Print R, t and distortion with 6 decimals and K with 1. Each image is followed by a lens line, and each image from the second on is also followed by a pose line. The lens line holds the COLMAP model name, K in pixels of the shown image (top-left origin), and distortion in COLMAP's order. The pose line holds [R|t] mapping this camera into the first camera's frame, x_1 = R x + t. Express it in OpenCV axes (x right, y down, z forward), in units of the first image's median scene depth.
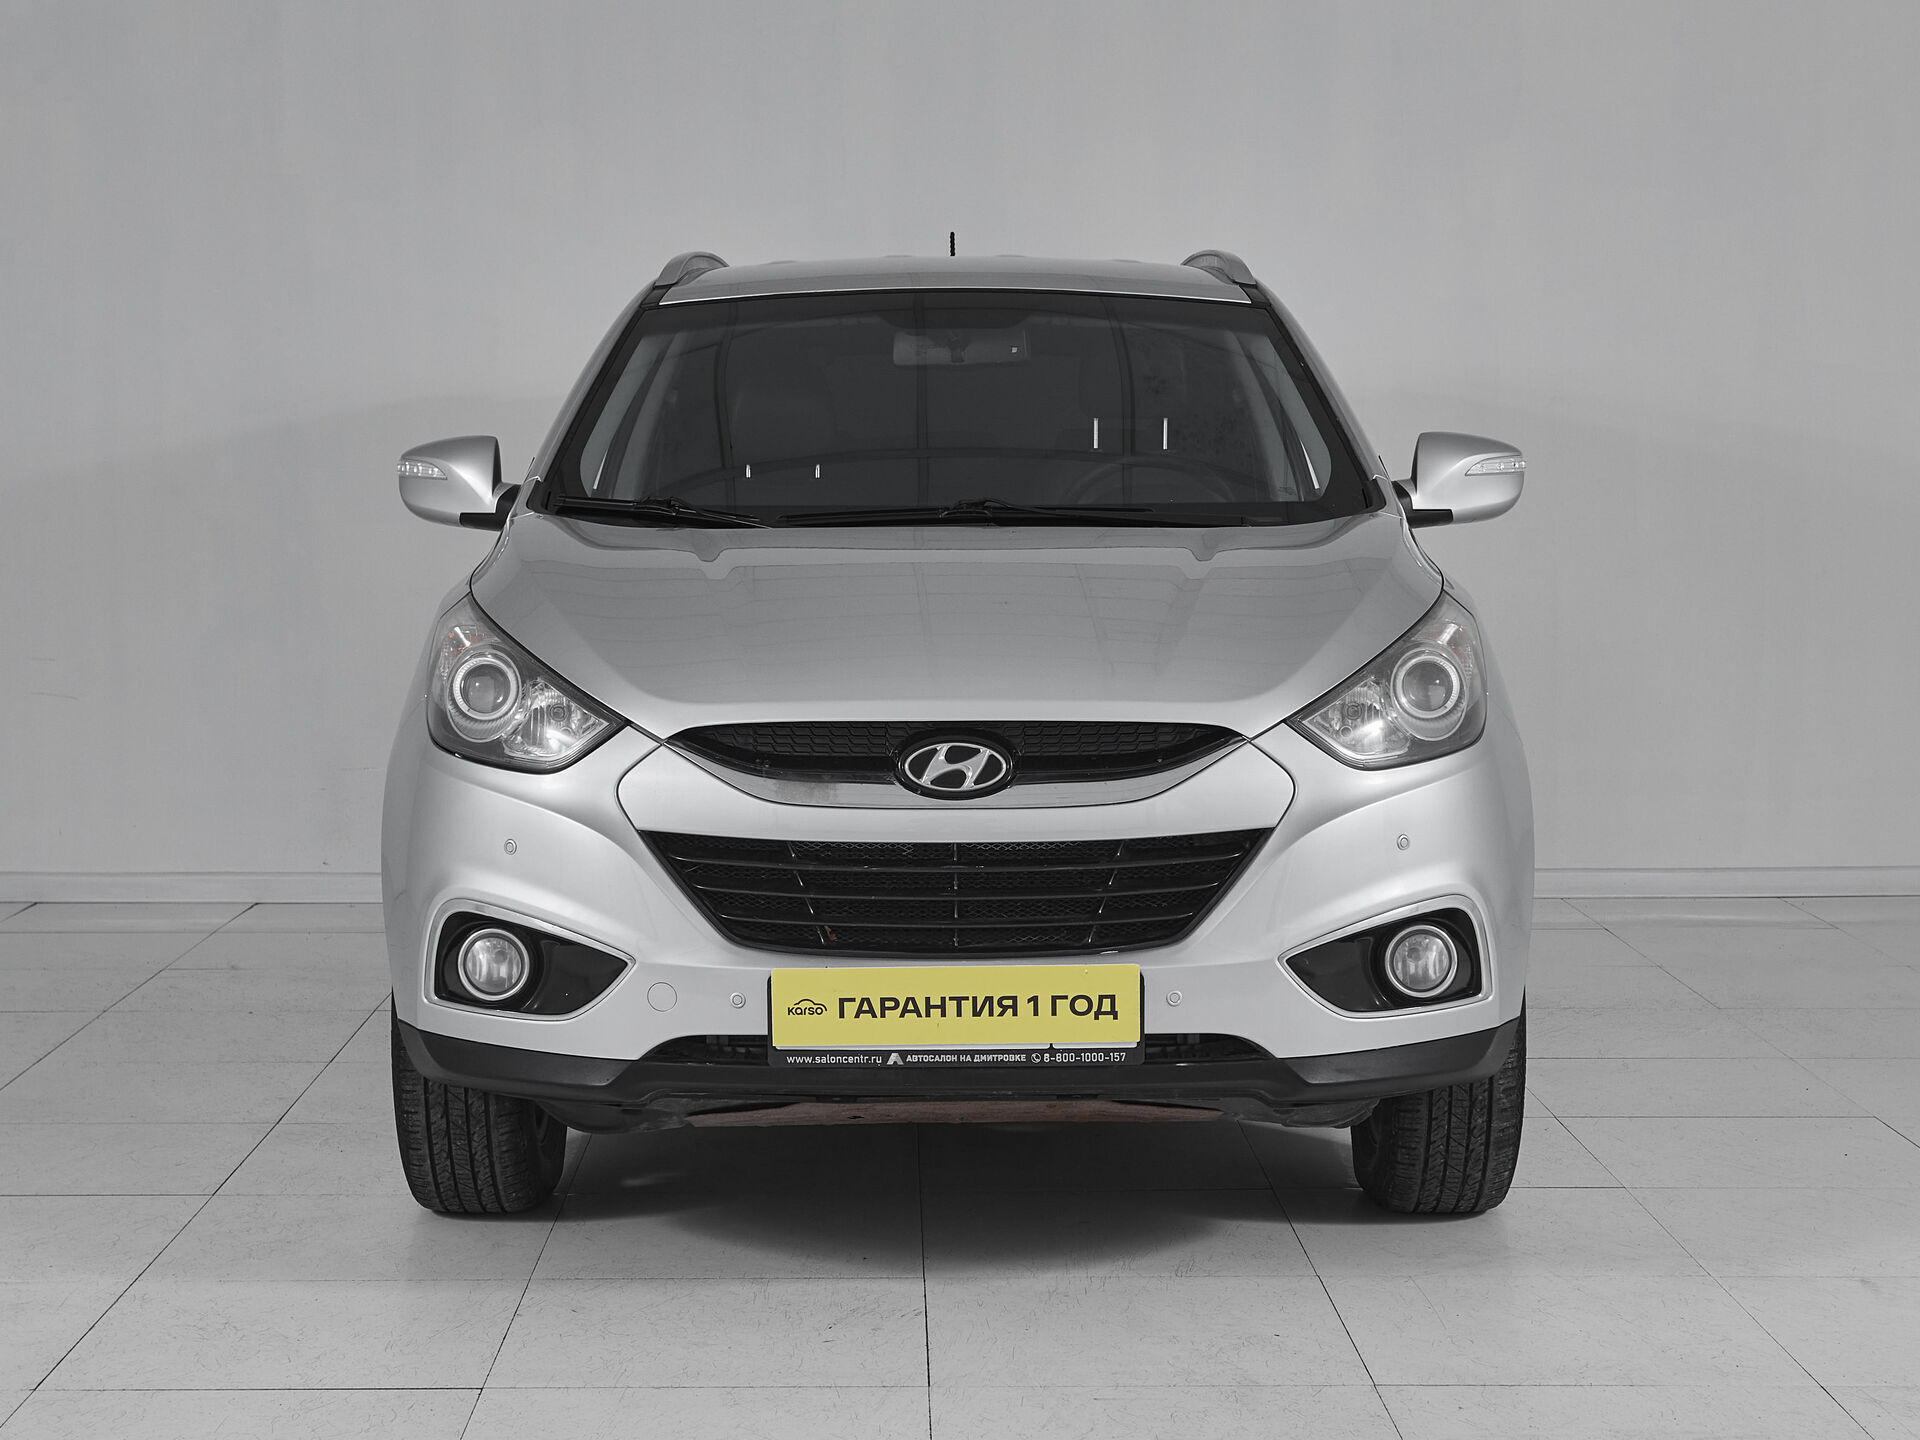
lens RADIAL K [[2937.4, 0, 942.6], [0, 2937.4, 685.9], [0, 0, 1]] dist [0.024753, 0.058887]
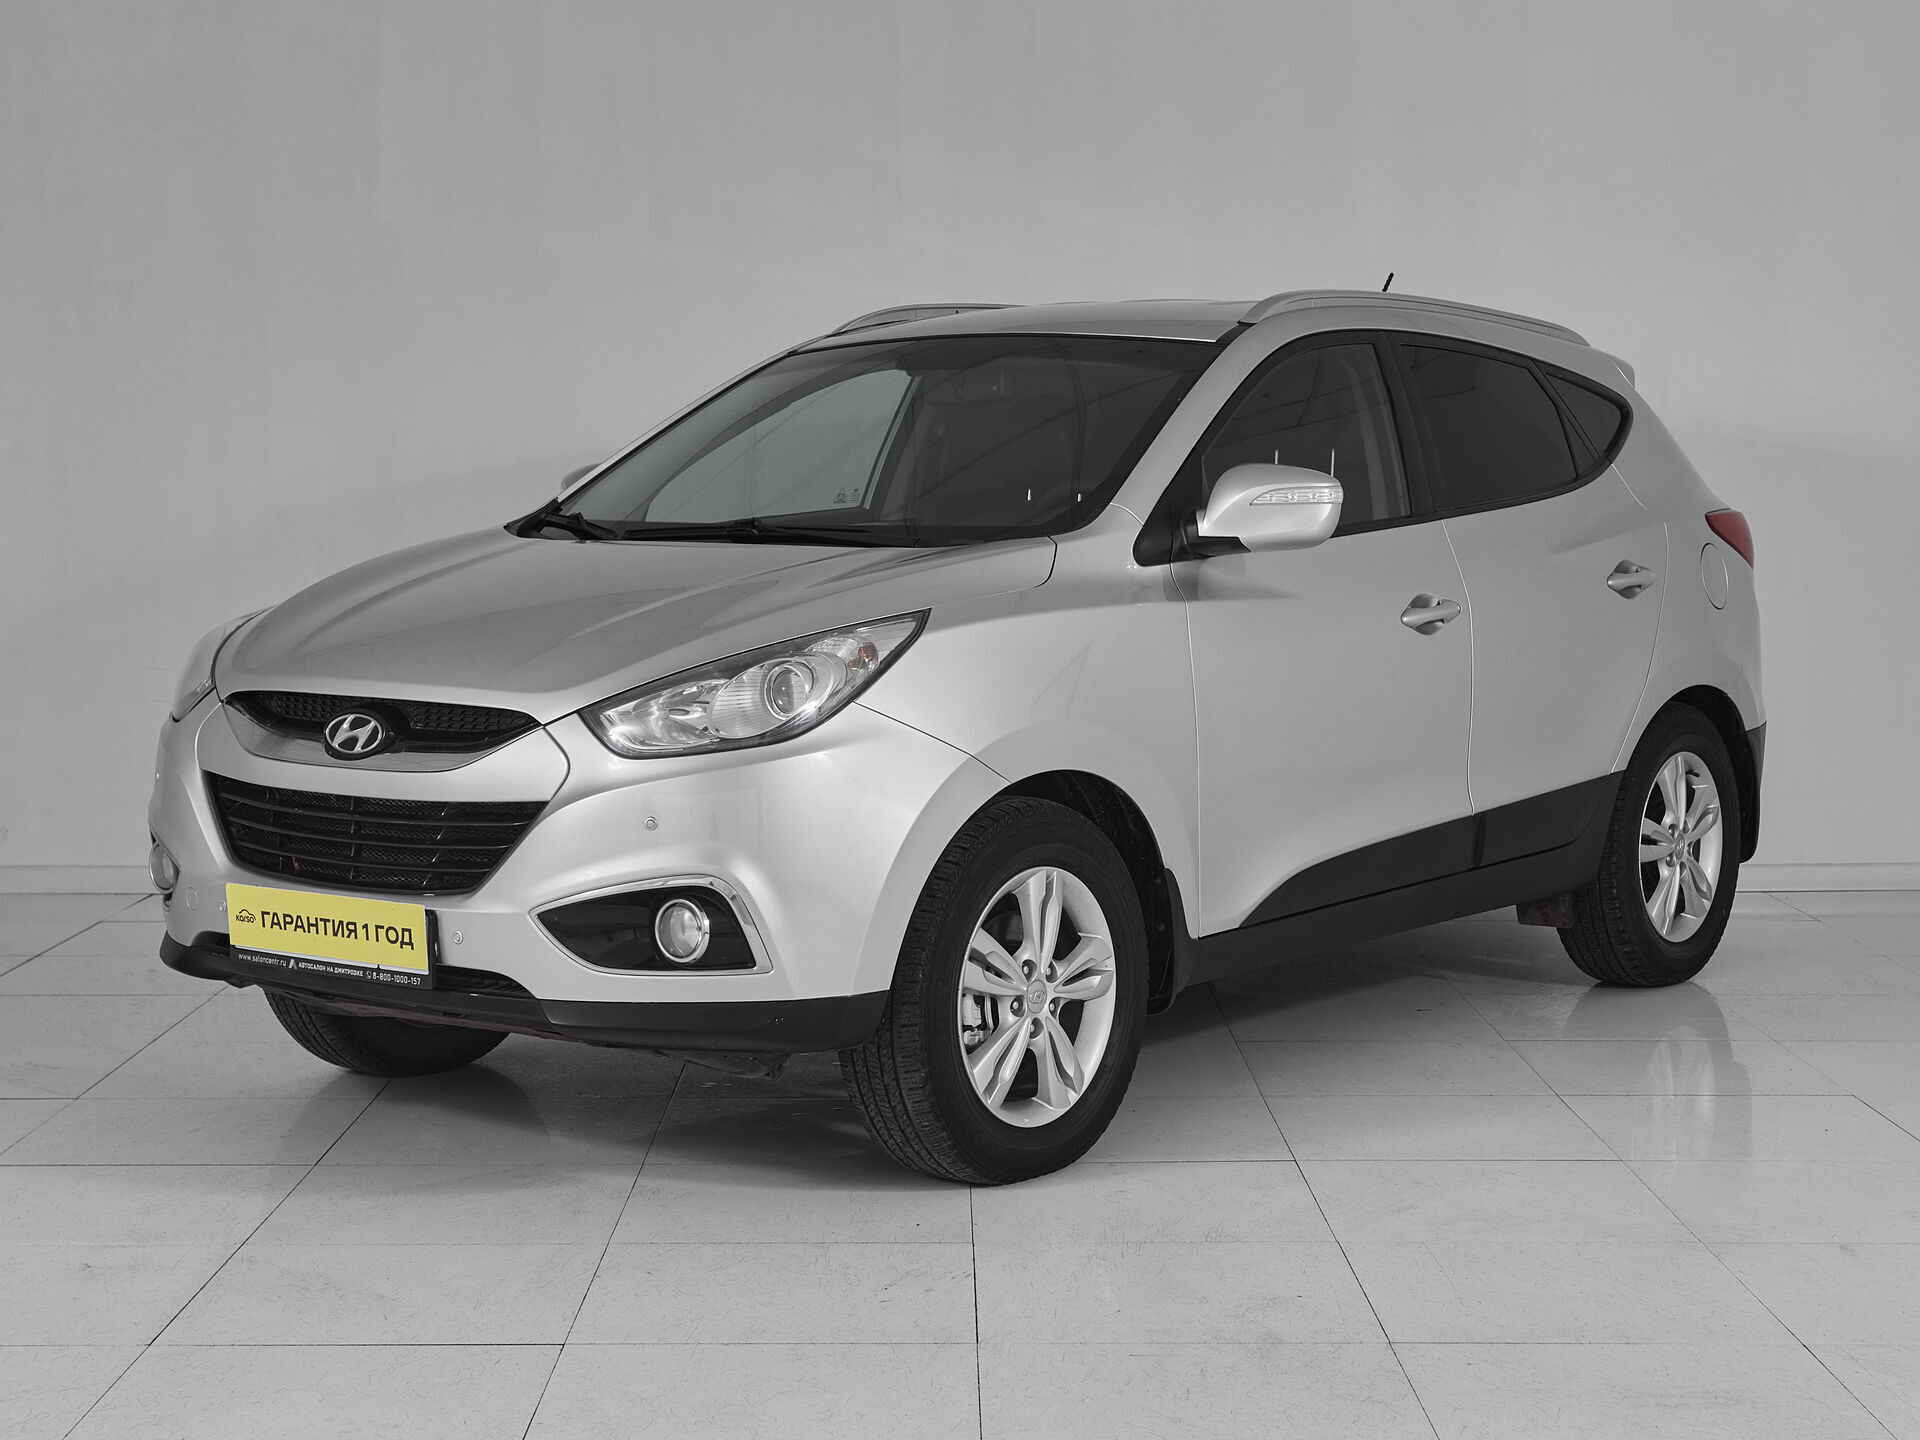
lens RADIAL K [[2937.4, 0, 942.6], [0, 2937.4, 685.9], [0, 0, 1]] dist [0.024753, 0.058887]
pose [[0.797311, 0.046459, -0.601777, 0.941664], [-0.051782, 0.998622, 0.008489, -0.015696], [0.601343, 0.024393, 0.798619, 0.164158]]
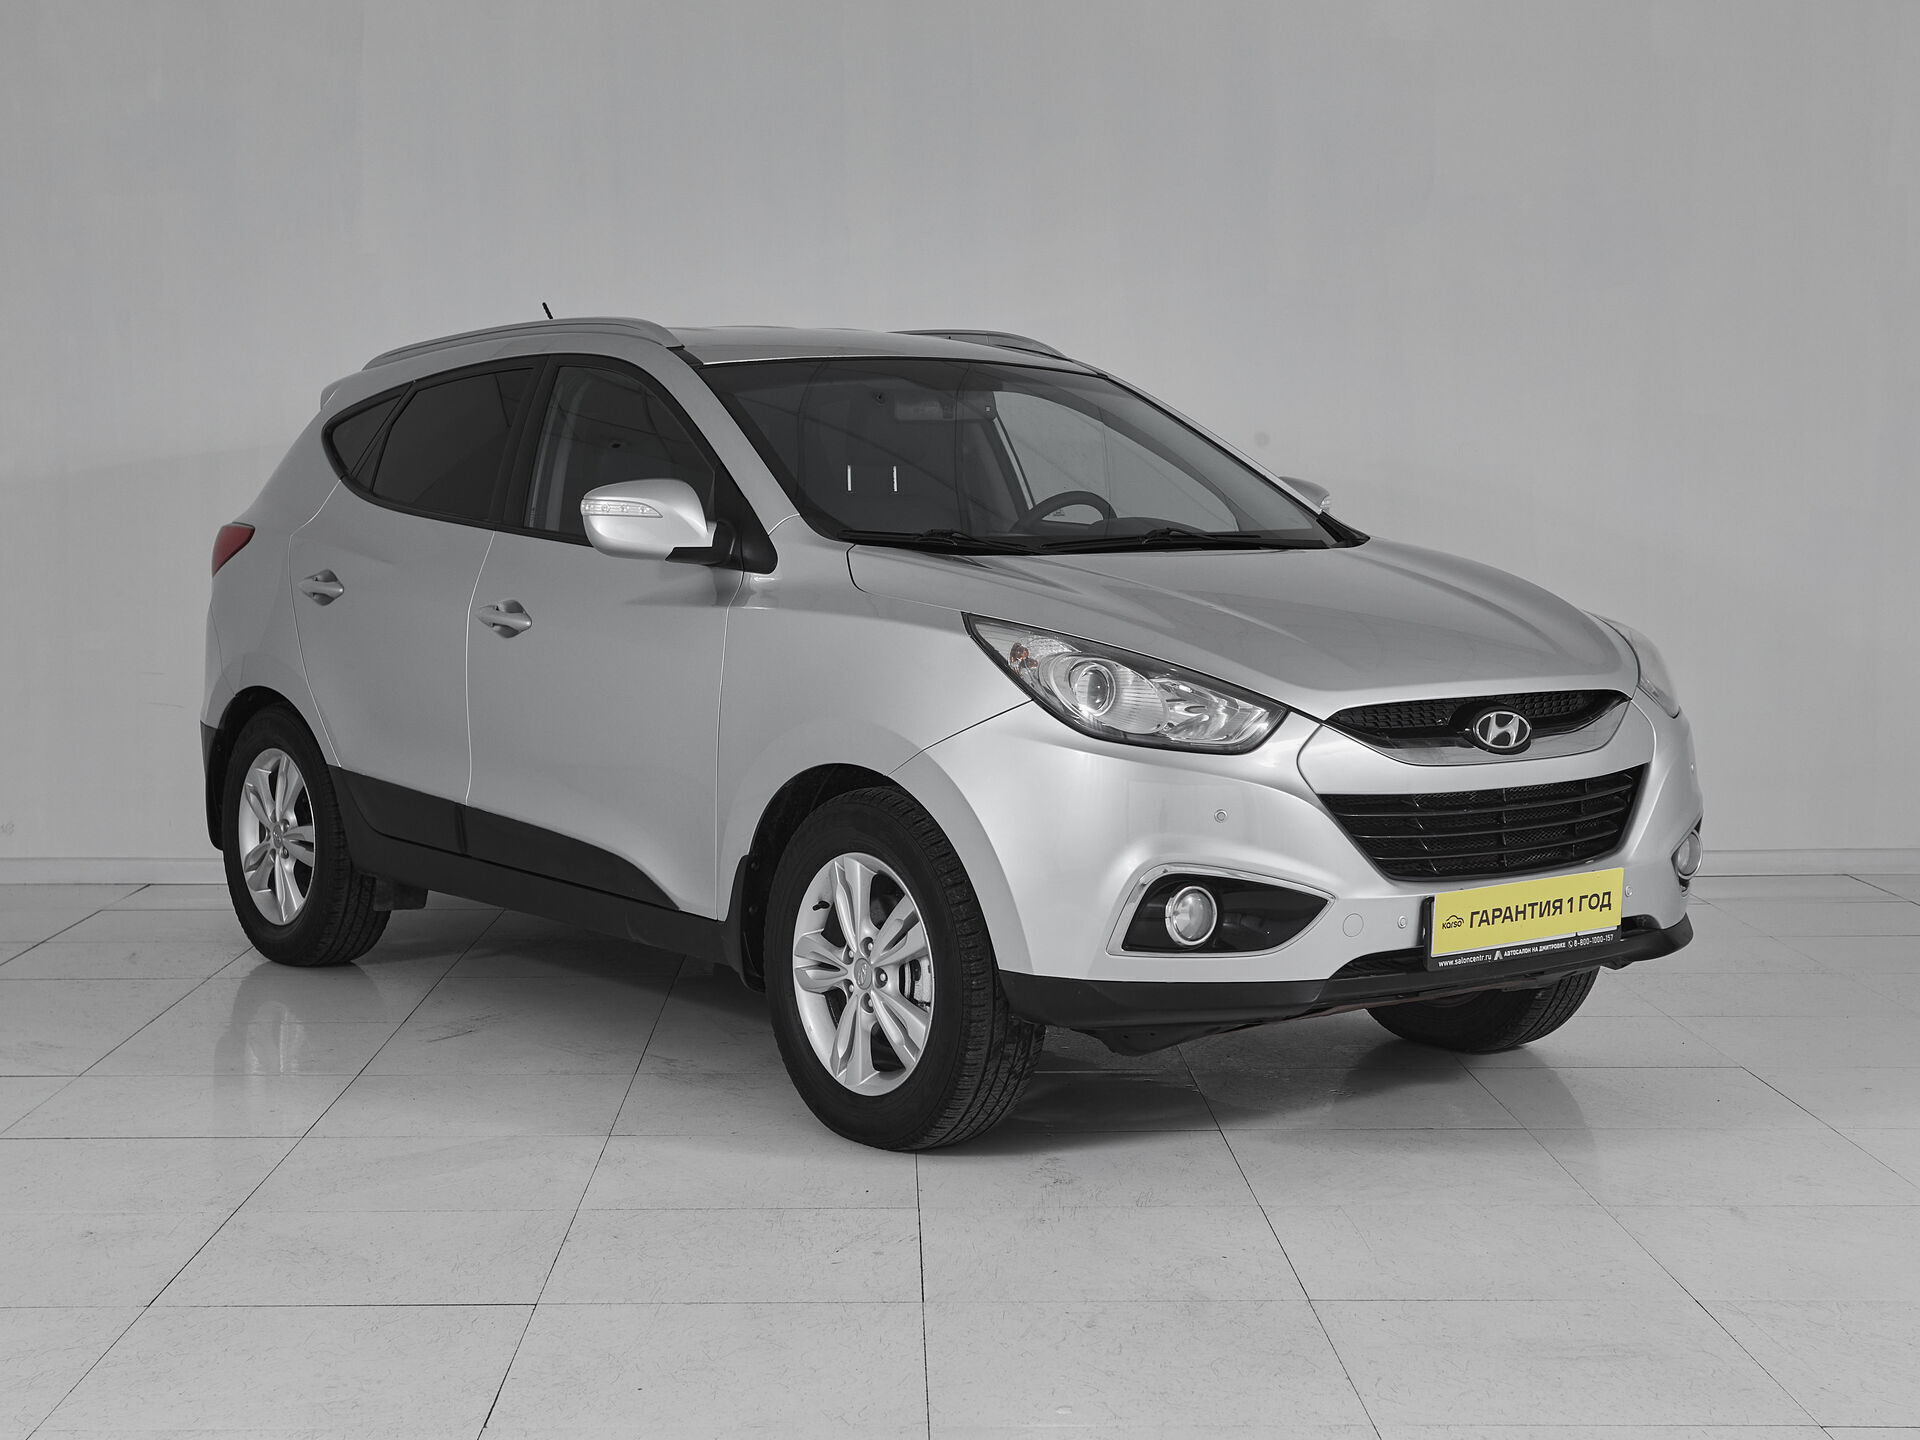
lens RADIAL K [[2937.4, 0, 942.6], [0, 2937.4, 685.9], [0, 0, 1]] dist [0.024753, 0.058887]
pose [[0.785646, -0.040541, 0.617347, -1.000378], [0.048060, 0.998835, 0.004431, -0.009798], [-0.616807, 0.026189, 0.786679, 0.122612]]
